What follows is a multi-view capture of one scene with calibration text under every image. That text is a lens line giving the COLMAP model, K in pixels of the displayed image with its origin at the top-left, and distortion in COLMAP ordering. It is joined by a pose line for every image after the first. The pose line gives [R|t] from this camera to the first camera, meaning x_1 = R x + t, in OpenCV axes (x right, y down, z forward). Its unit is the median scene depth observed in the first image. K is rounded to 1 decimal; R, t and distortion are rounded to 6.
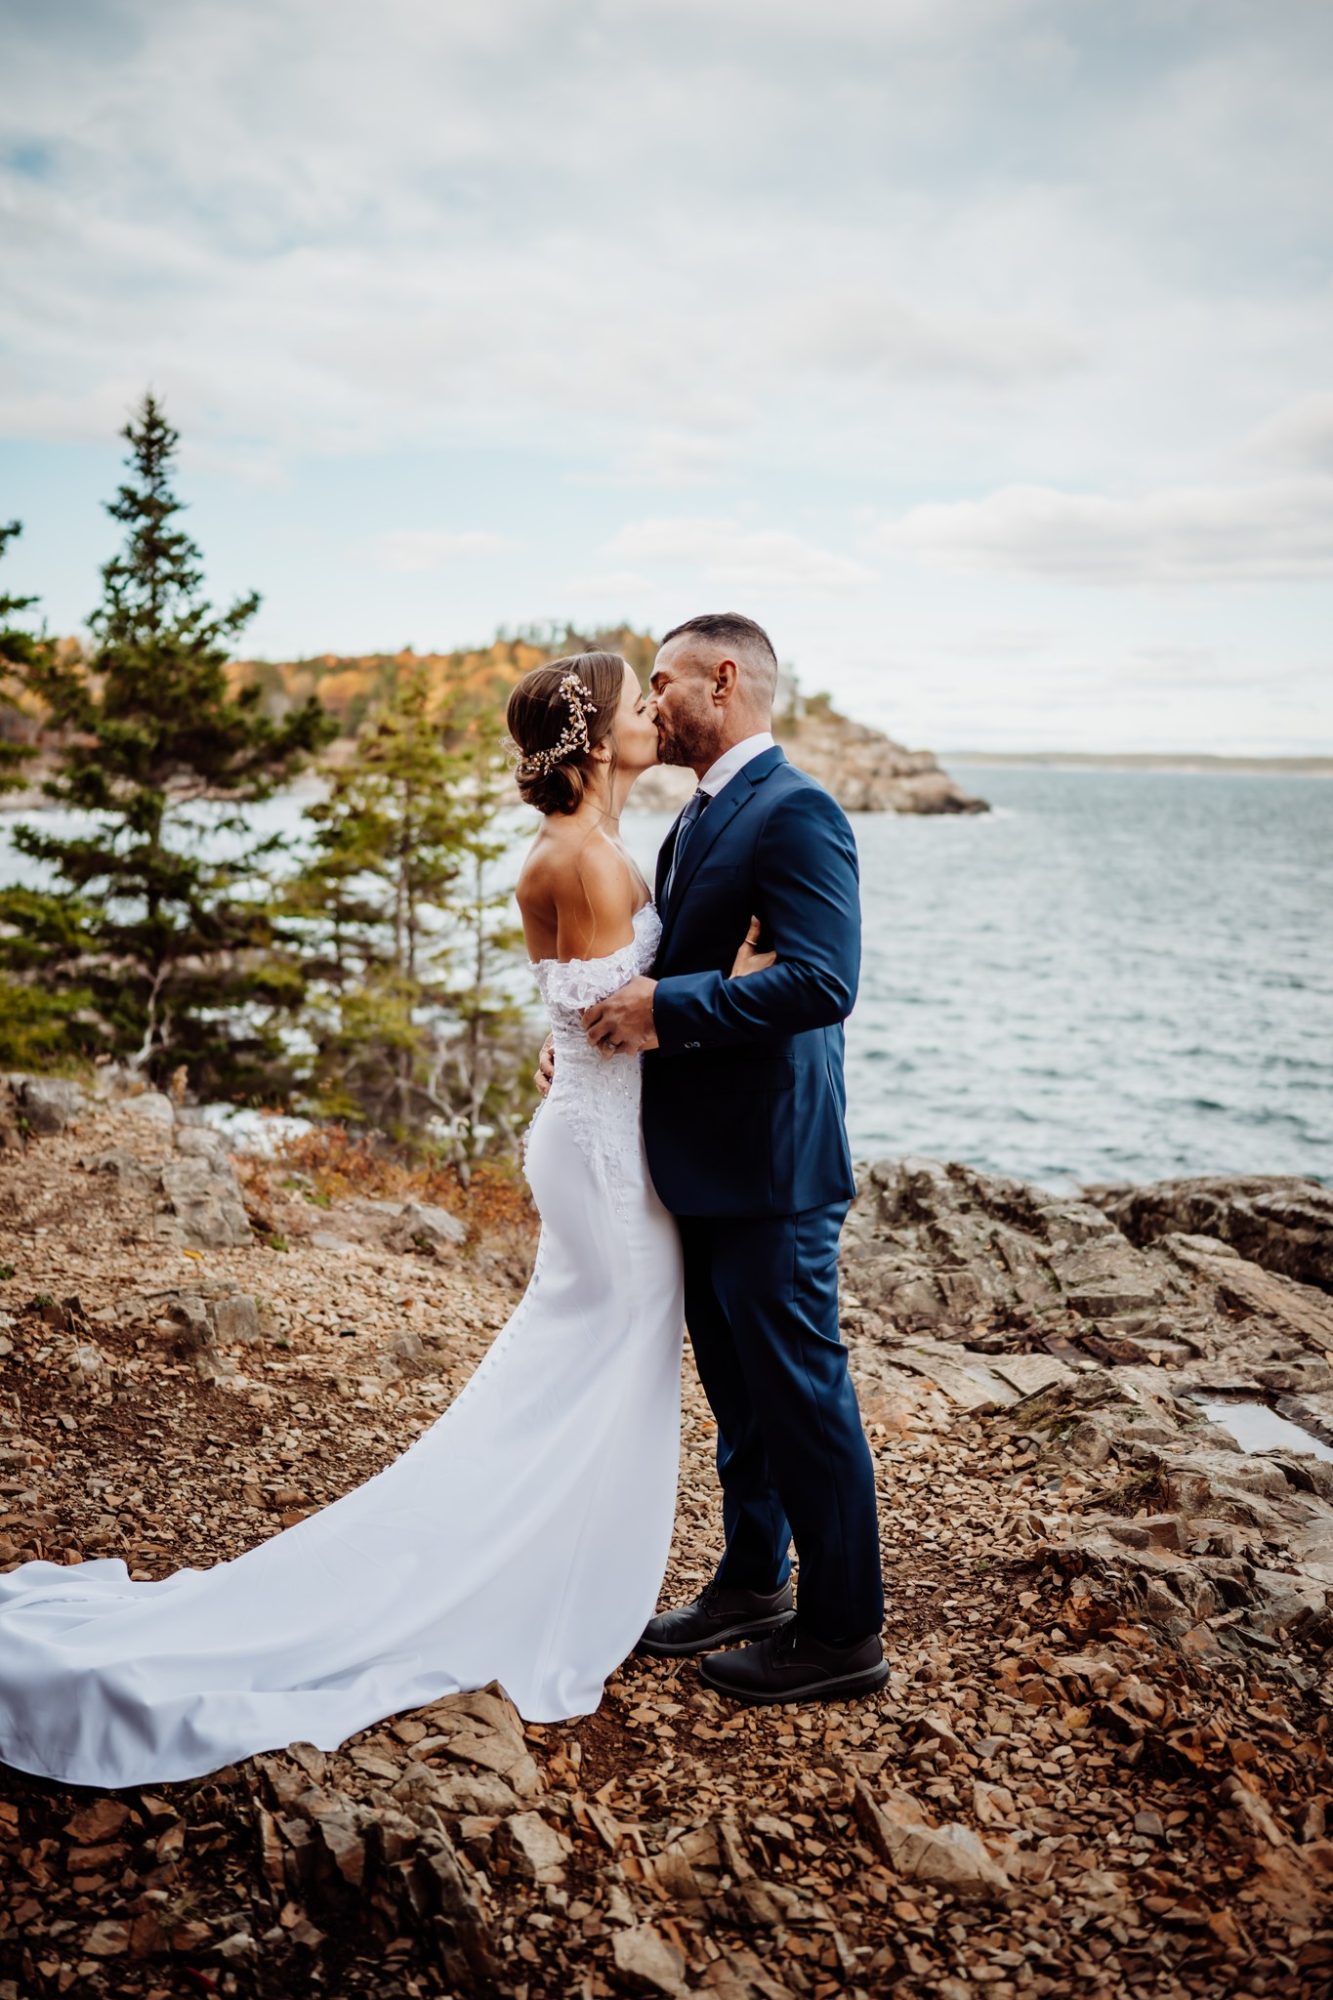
lens RADIAL K [[1896.3, 0, 666.5], [0, 1896.3, 1000.0], [0, 0, 1]] dist [0.000906, 0.012340]
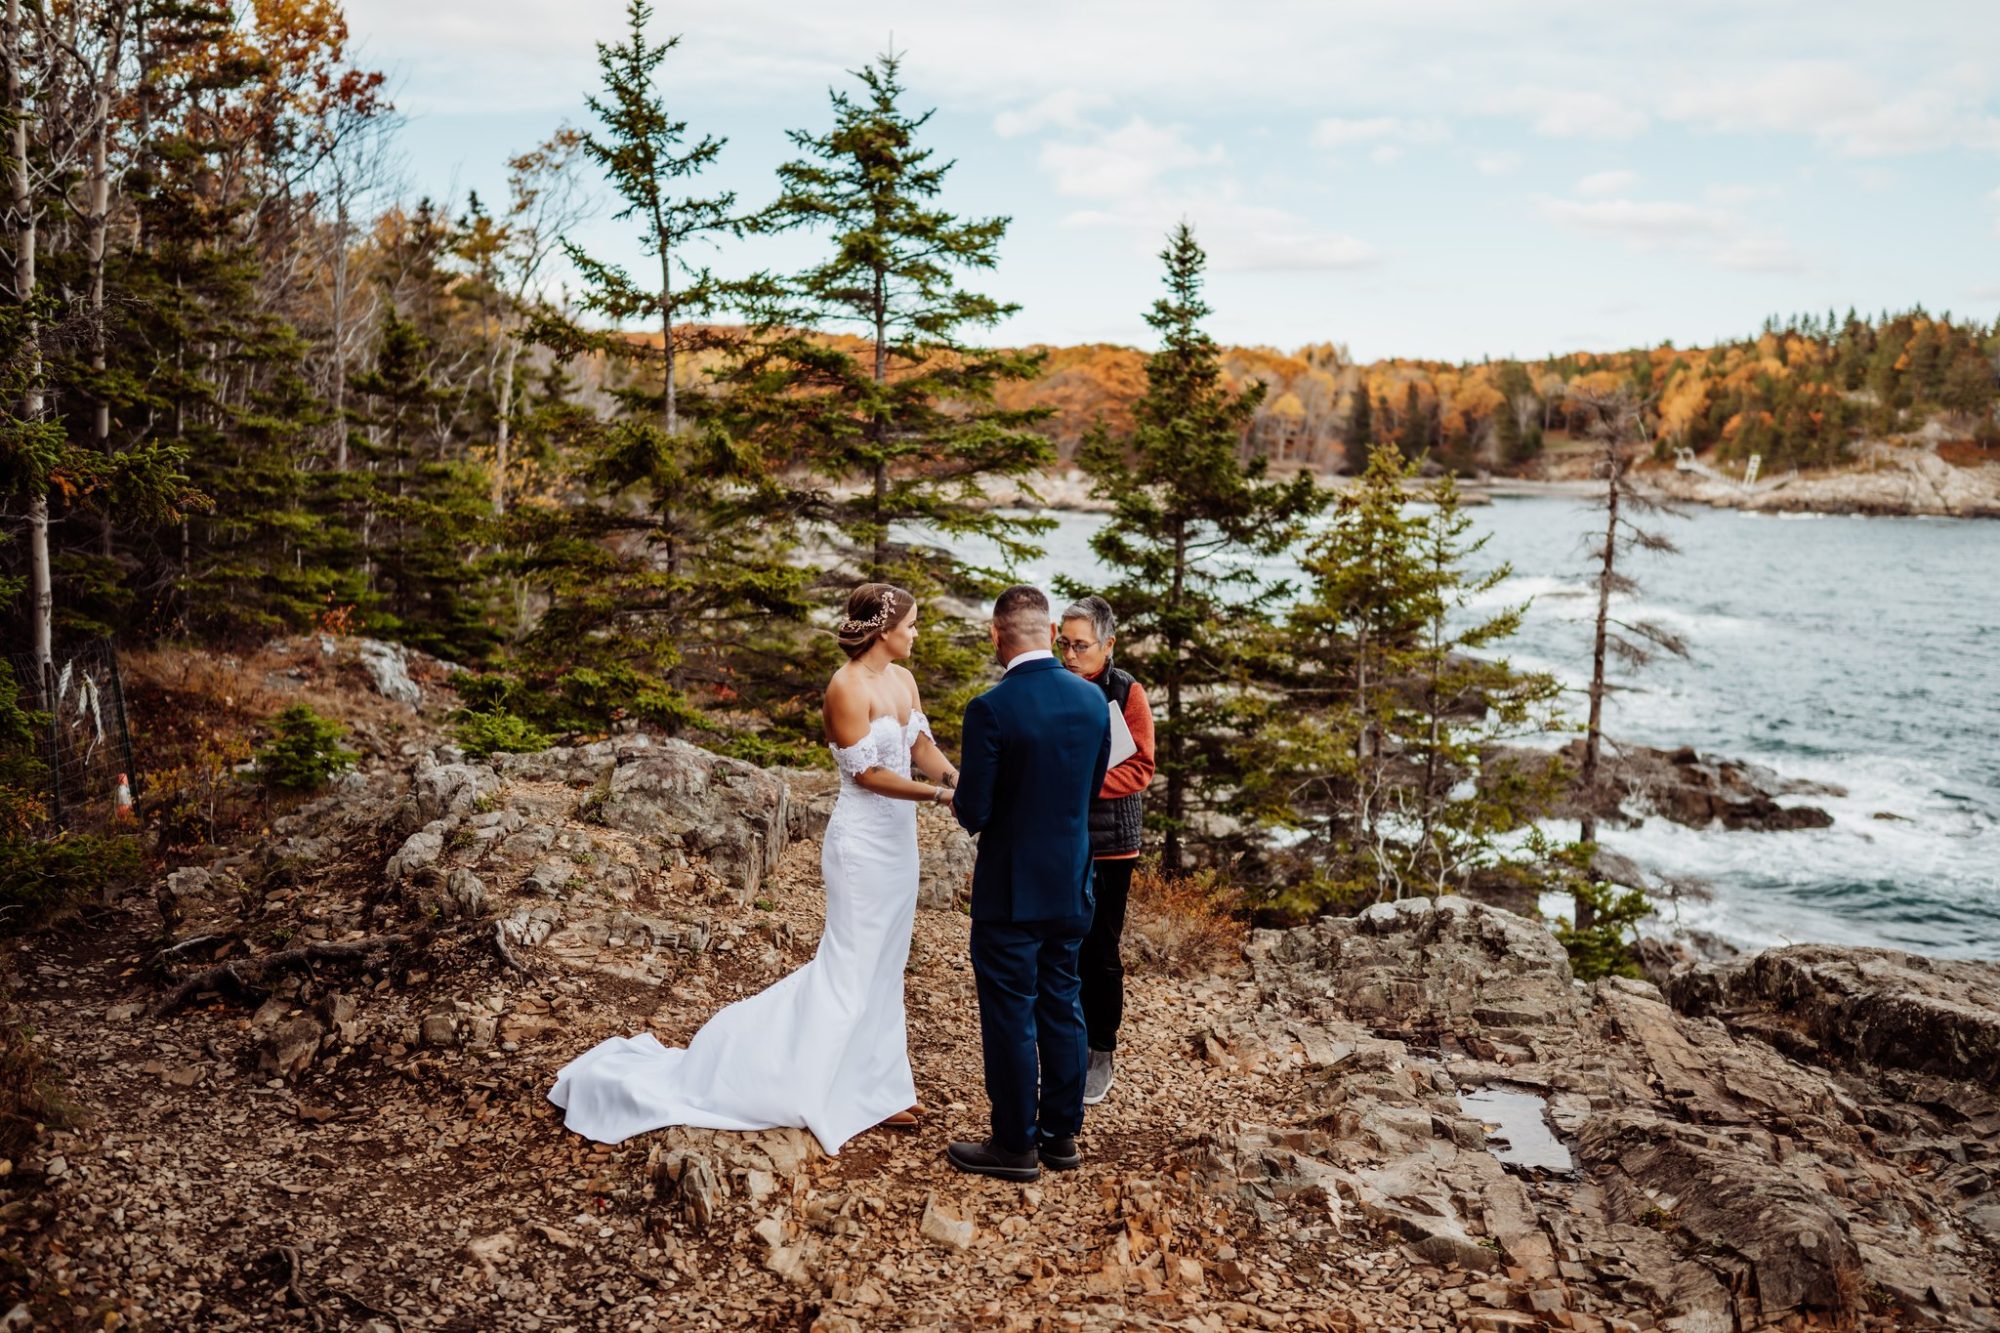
lens RADIAL K [[1900.0, 0, 1000.0], [0, 1900.0, 666.5], [0, 0, 1]] dist [-0.001480, 0.000364]
pose [[0.890537, 0.043746, -0.452803, 0.186170], [-0.051461, 0.998664, -0.004726, -0.022904], [0.451991, 0.027510, 0.891598, -0.132722]]
